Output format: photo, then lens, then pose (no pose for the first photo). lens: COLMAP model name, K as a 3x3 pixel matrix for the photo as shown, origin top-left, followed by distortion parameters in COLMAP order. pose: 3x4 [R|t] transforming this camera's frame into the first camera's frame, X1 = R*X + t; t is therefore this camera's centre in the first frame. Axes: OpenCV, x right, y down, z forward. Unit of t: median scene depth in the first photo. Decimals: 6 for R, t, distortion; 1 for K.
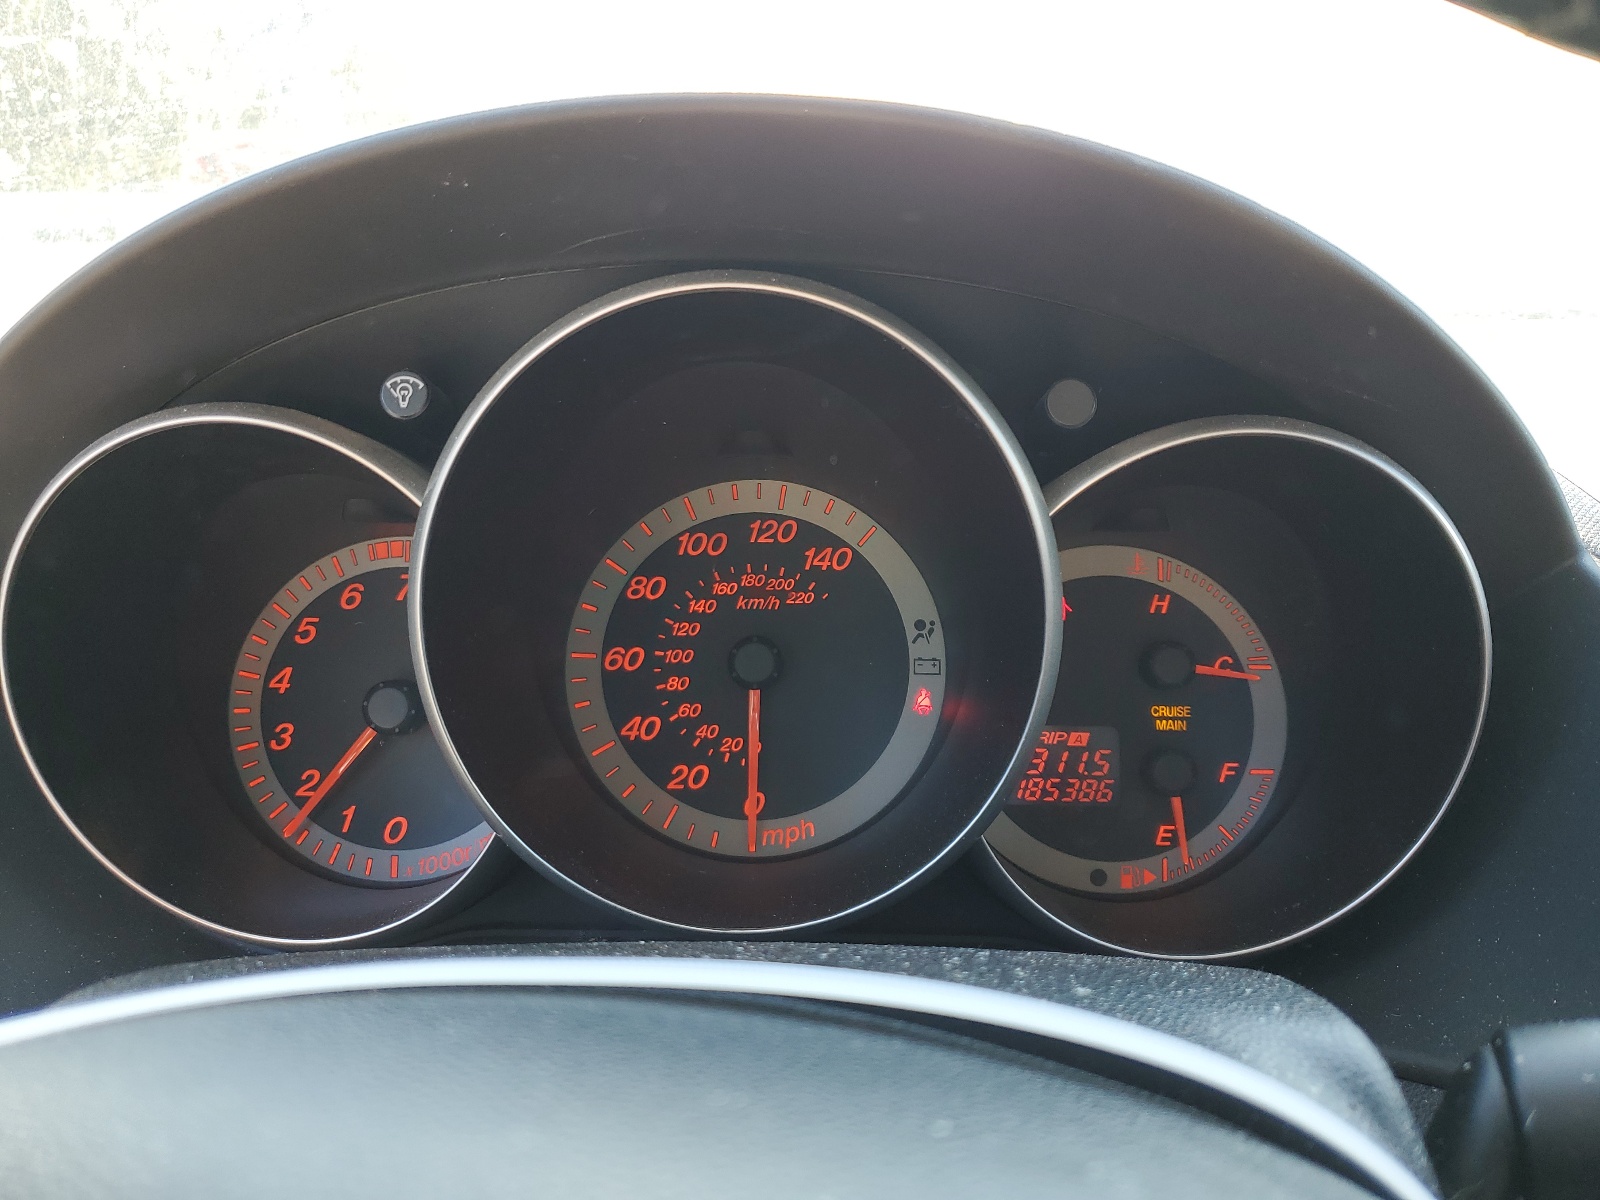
lens RADIAL K [[1207.9, 0, 800.4], [0, 1207.9, 597.8], [0, 0, 1]] dist [0.004387, 0.001062]
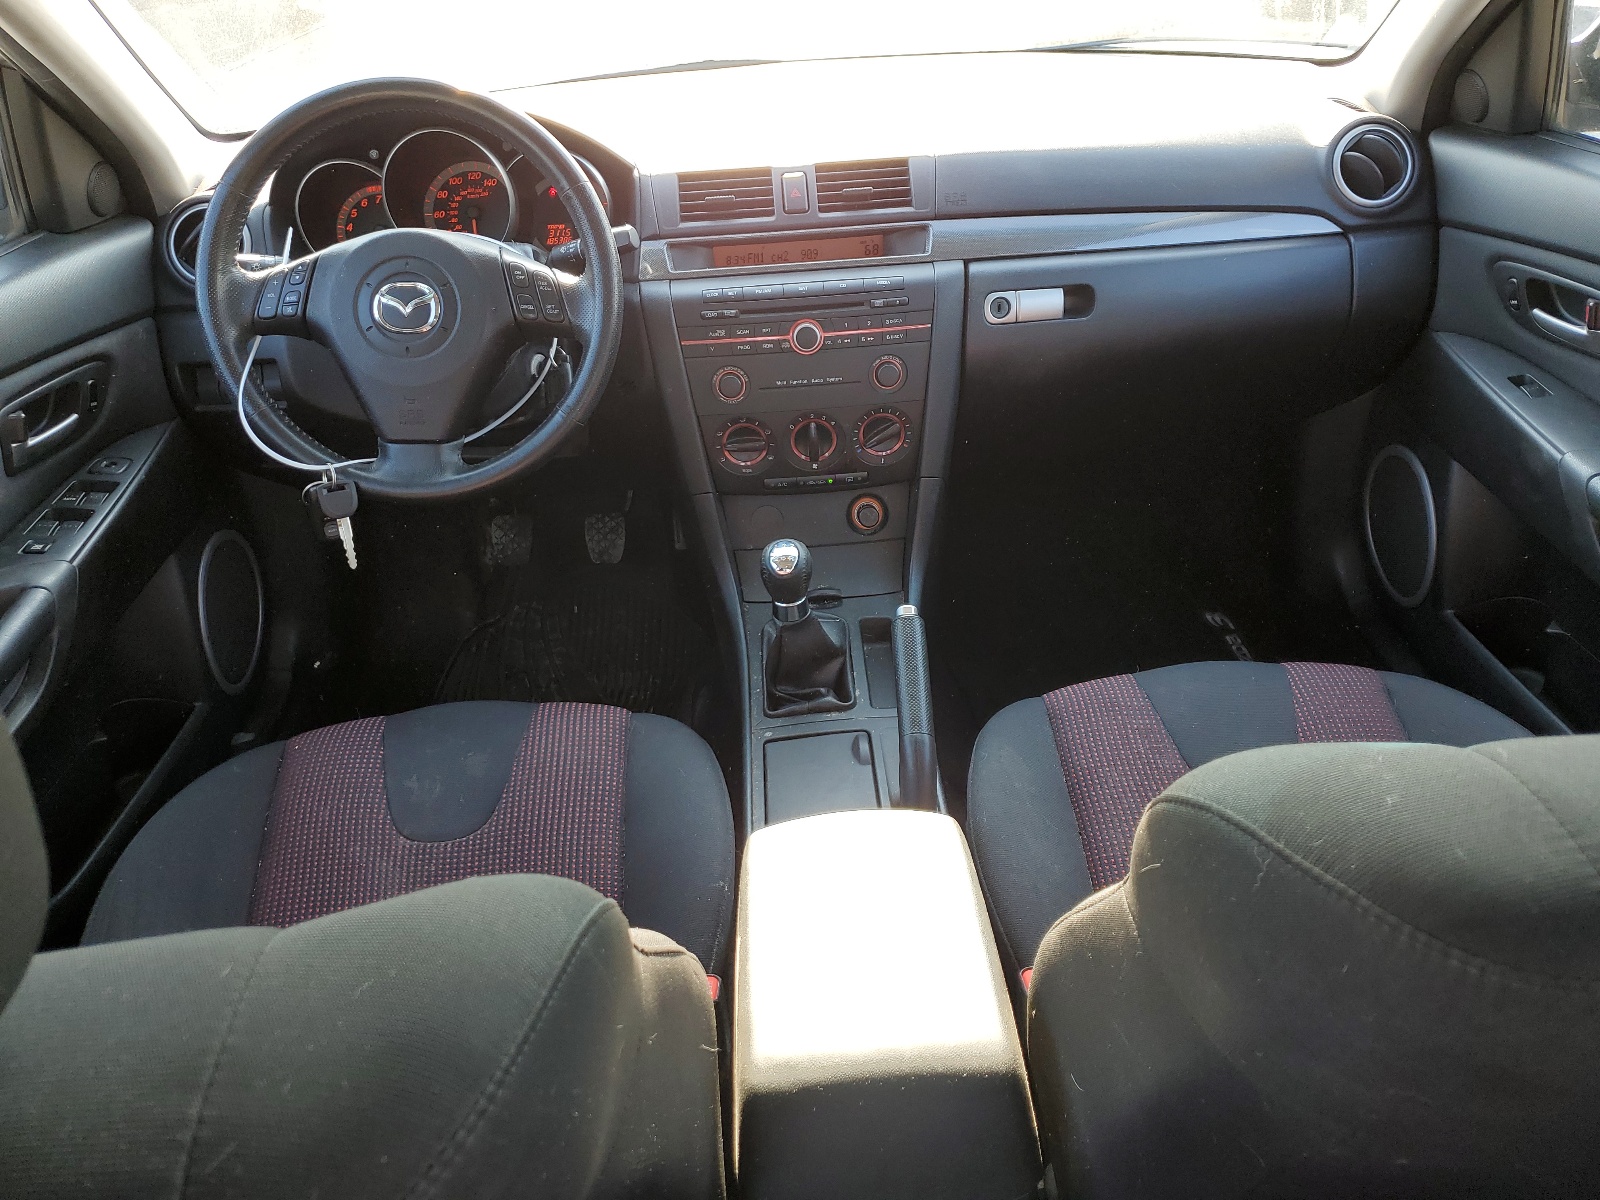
lens RADIAL K [[1207.9, 0, 800.9], [0, 1207.9, 601.1], [0, 0, 1]] dist [0.004387, 0.001062]
pose [[0.996970, -0.077172, 0.009734, 0.851473], [0.070772, 0.951895, 0.298138, 0.154364], [-0.032274, -0.296546, 0.954473, -3.007656]]
